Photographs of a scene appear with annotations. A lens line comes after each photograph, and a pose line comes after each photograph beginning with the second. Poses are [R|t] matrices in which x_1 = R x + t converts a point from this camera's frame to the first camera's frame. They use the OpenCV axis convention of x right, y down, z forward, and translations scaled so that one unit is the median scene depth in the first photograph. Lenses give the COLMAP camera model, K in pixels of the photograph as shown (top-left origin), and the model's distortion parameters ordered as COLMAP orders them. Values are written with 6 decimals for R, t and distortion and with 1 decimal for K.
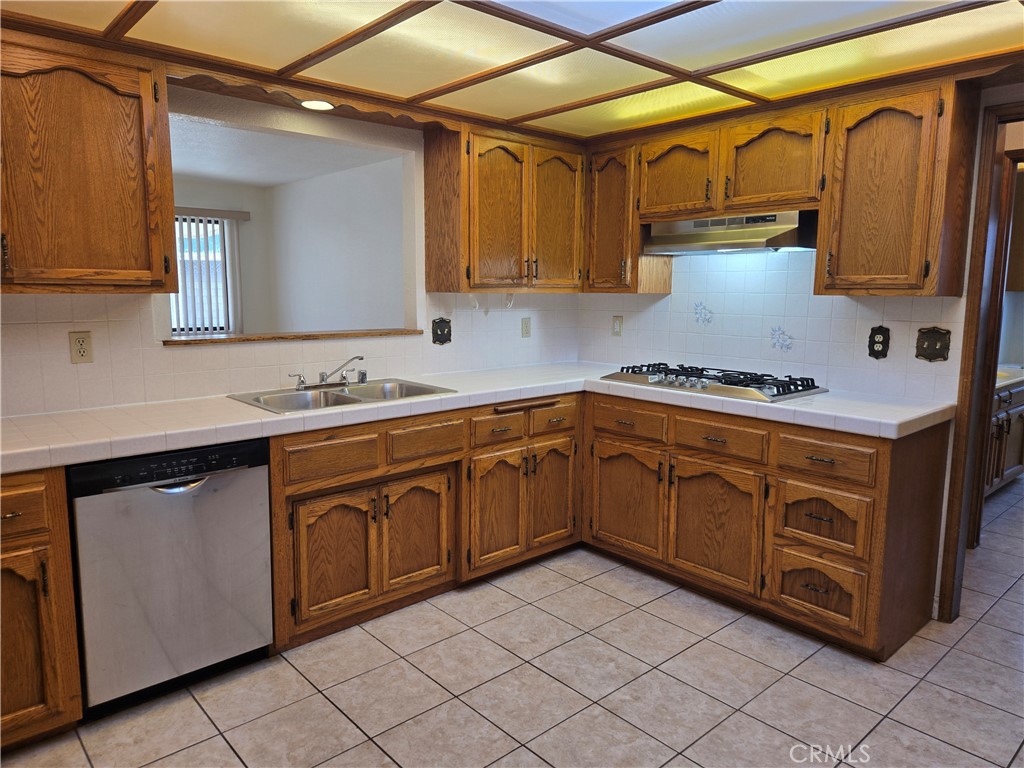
lens RADIAL K [[684.1, 0, 501.0], [0, 684.1, 377.9], [0, 0, 1]] dist [0.056429, -0.047198]
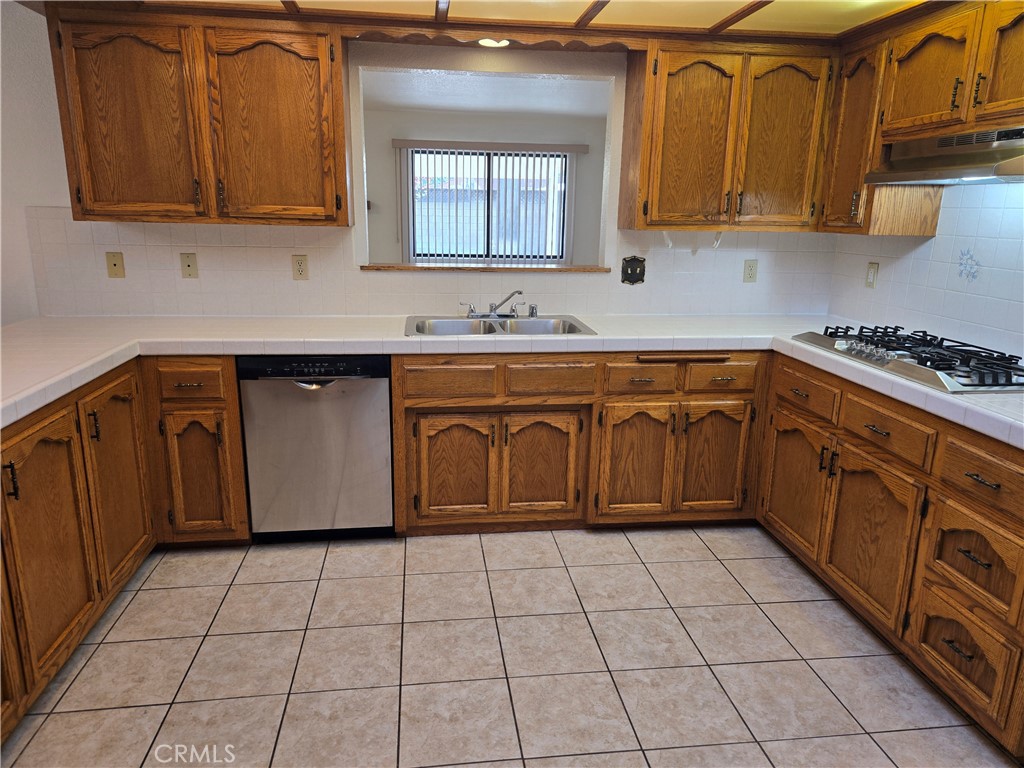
lens RADIAL K [[684.1, 0, 508.0], [0, 684.1, 380.8], [0, 0, 1]] dist [0.056429, -0.047198]
pose [[0.829357, 0.143618, -0.539946, 0.398324], [-0.086913, 0.987797, 0.129241, -0.031995], [0.551918, -0.060259, 0.831718, 0.127094]]
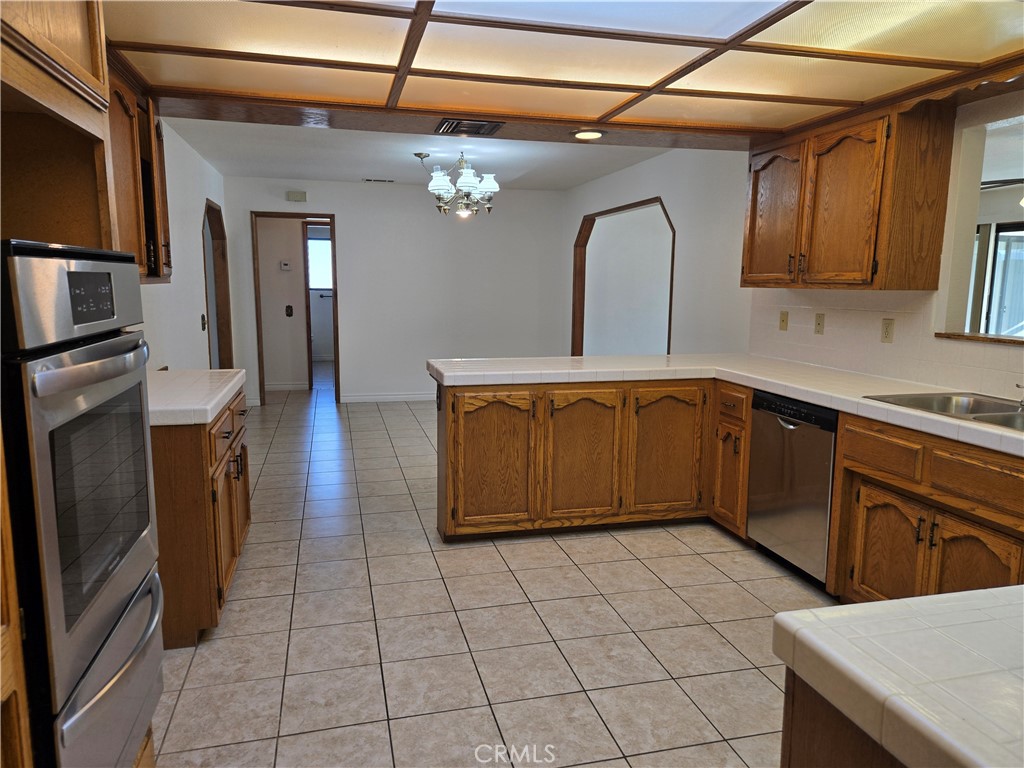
lens RADIAL K [[684.1, 0, 503.9], [0, 684.1, 381.5], [0, 0, 1]] dist [0.056429, -0.047198]
pose [[-0.456447, 0.120456, -0.881559, 0.845332], [-0.130421, 0.971034, 0.200210, -0.110002], [0.880140, 0.206359, -0.427515, 0.863351]]
